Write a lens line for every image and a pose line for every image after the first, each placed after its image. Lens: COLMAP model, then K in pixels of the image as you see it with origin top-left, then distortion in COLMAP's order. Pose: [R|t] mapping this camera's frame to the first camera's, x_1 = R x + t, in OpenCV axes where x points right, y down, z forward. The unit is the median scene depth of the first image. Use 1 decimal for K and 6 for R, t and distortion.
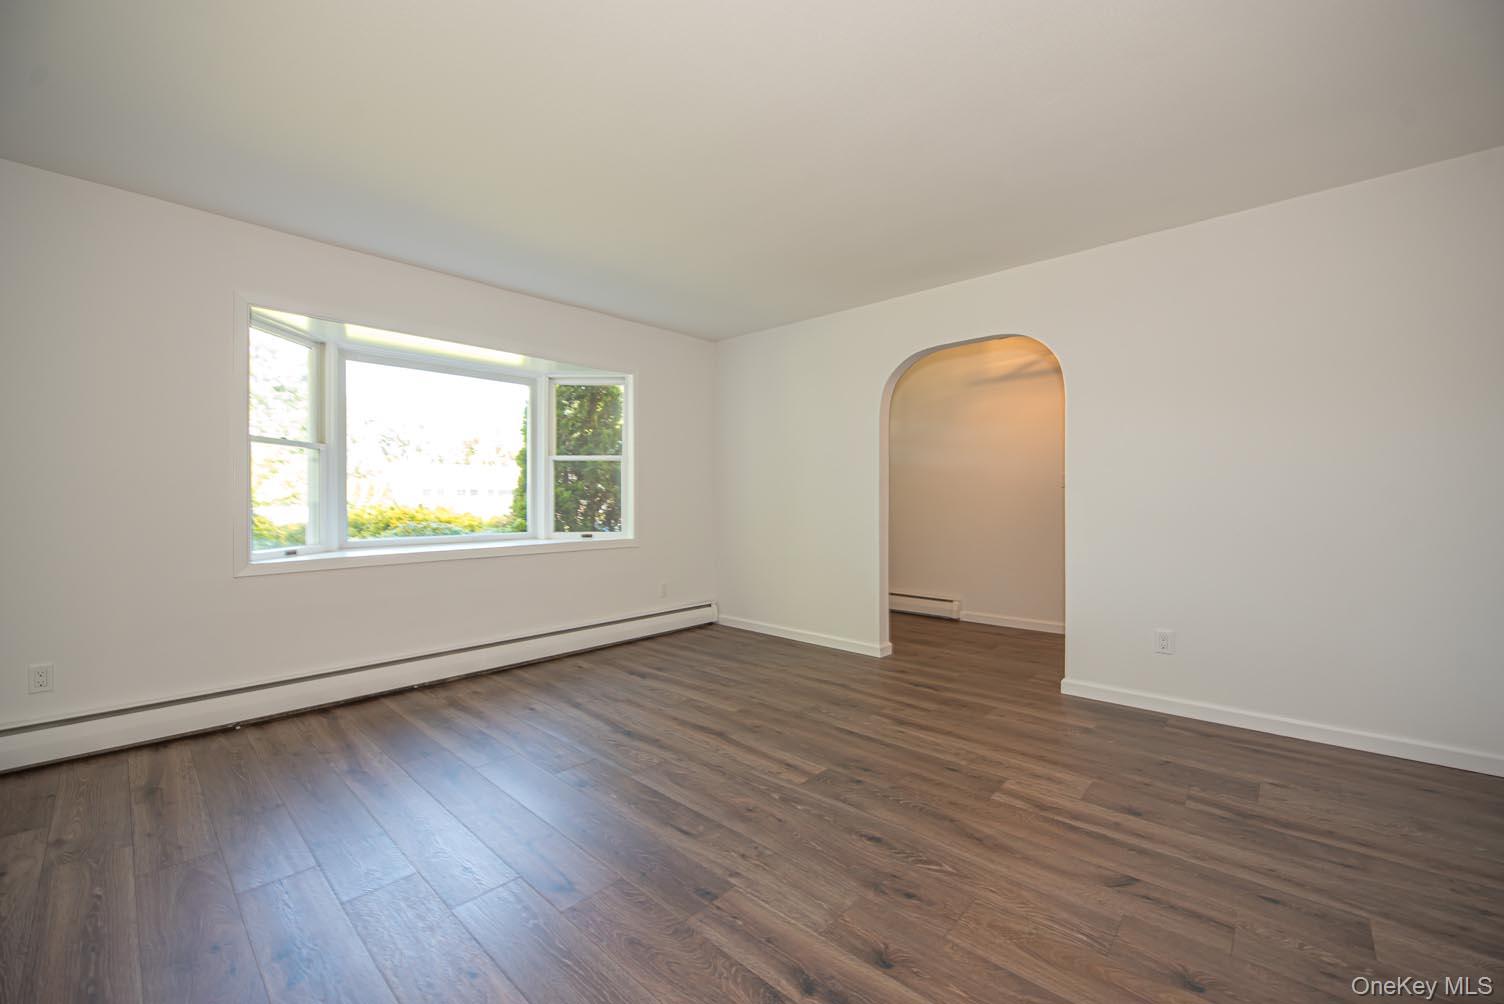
lens RADIAL K [[599.6, 0, 753.3], [0, 599.6, 508.6], [0, 0, 1]] dist [-0.023997, -0.000123]
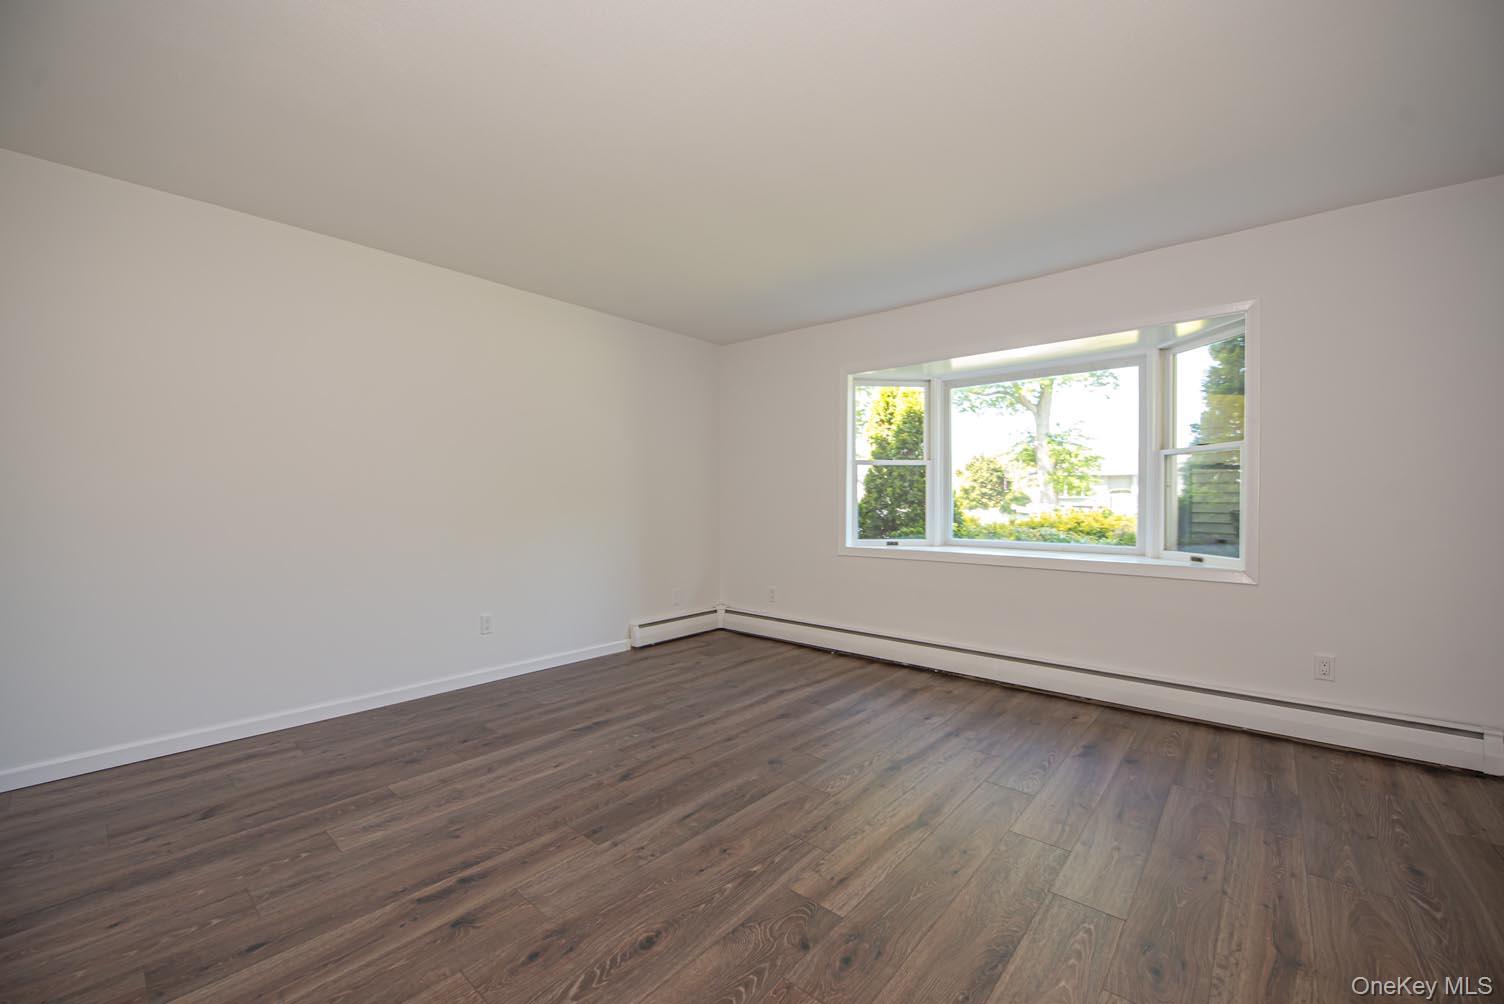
lens RADIAL K [[599.6, 0, 754.7], [0, 599.6, 495.3], [0, 0, 1]] dist [-0.023997, -0.000123]
pose [[0.023292, -0.003985, -0.999721, 0.678606], [-0.022390, 0.999739, -0.004507, -0.024301], [0.999478, 0.022488, 0.023197, 0.760526]]
